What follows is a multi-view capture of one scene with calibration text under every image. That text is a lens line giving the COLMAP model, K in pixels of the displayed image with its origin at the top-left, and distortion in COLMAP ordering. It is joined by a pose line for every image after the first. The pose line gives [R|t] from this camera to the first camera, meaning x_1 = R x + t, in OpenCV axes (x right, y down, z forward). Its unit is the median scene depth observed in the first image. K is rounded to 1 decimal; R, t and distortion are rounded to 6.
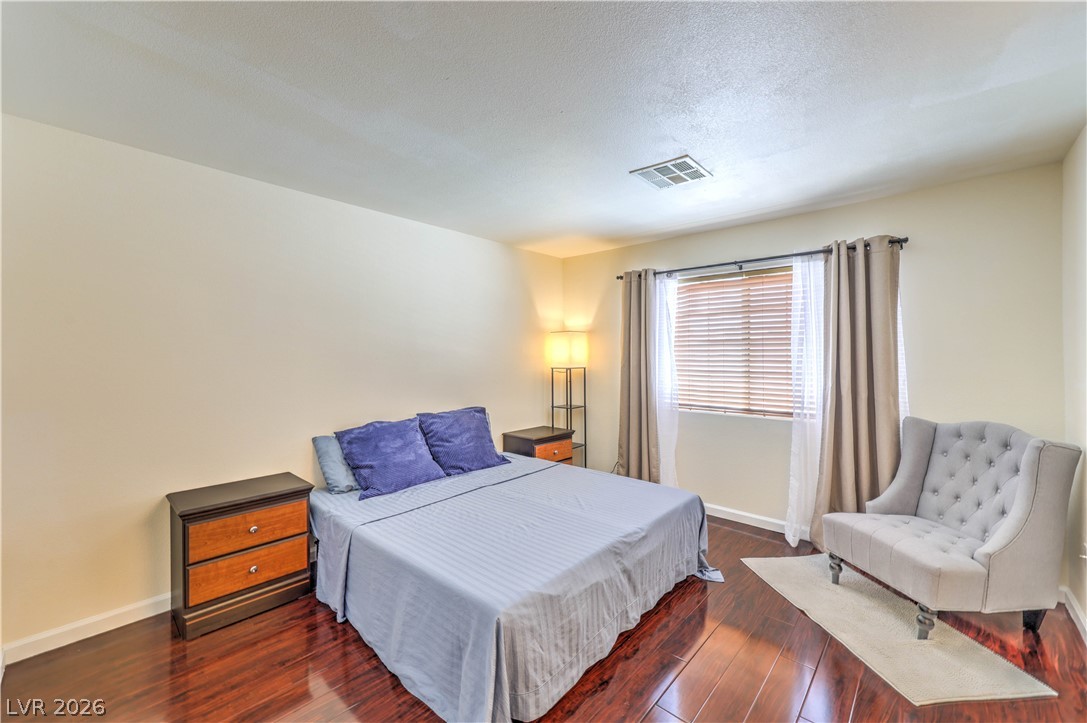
lens RADIAL K [[439.8, 0, 547.0], [0, 439.8, 355.5], [0, 0, 1]] dist [0.006021, 0.000254]
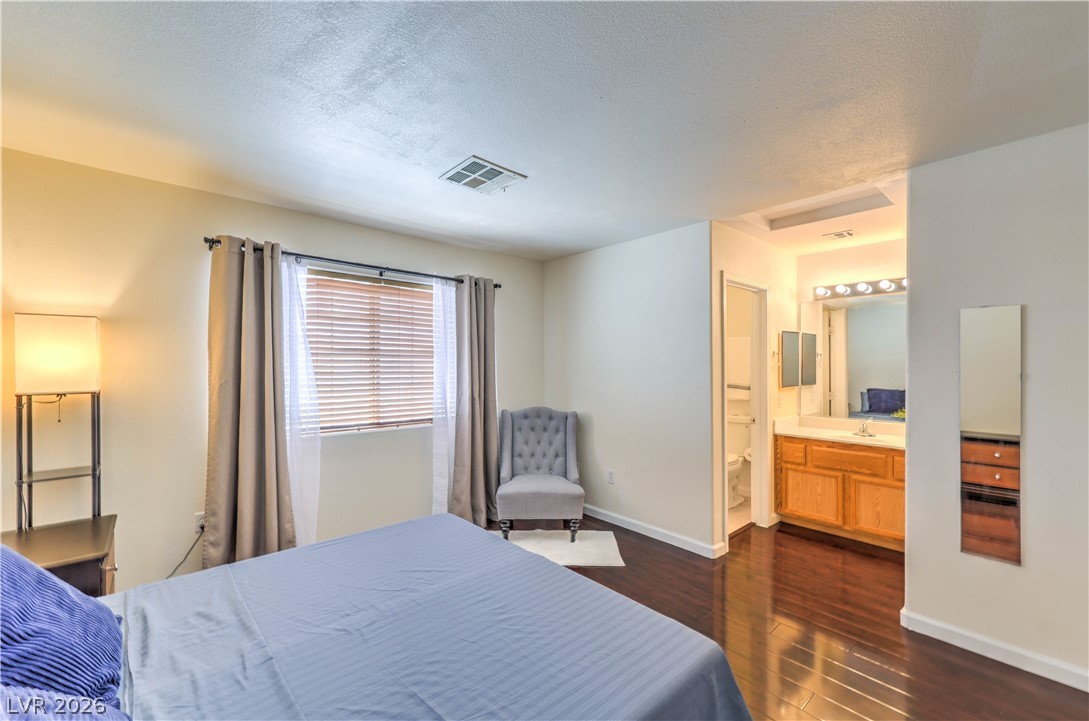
lens RADIAL K [[440.6, 0, 543.5], [0, 440.6, 363.5], [0, 0, 1]] dist [0.006021, 0.000254]
pose [[0.124507, 0.006897, 0.992195, -0.462311], [-0.001757, 0.999976, -0.006730, -0.000978], [-0.992217, -0.000905, 0.124517, 0.539048]]
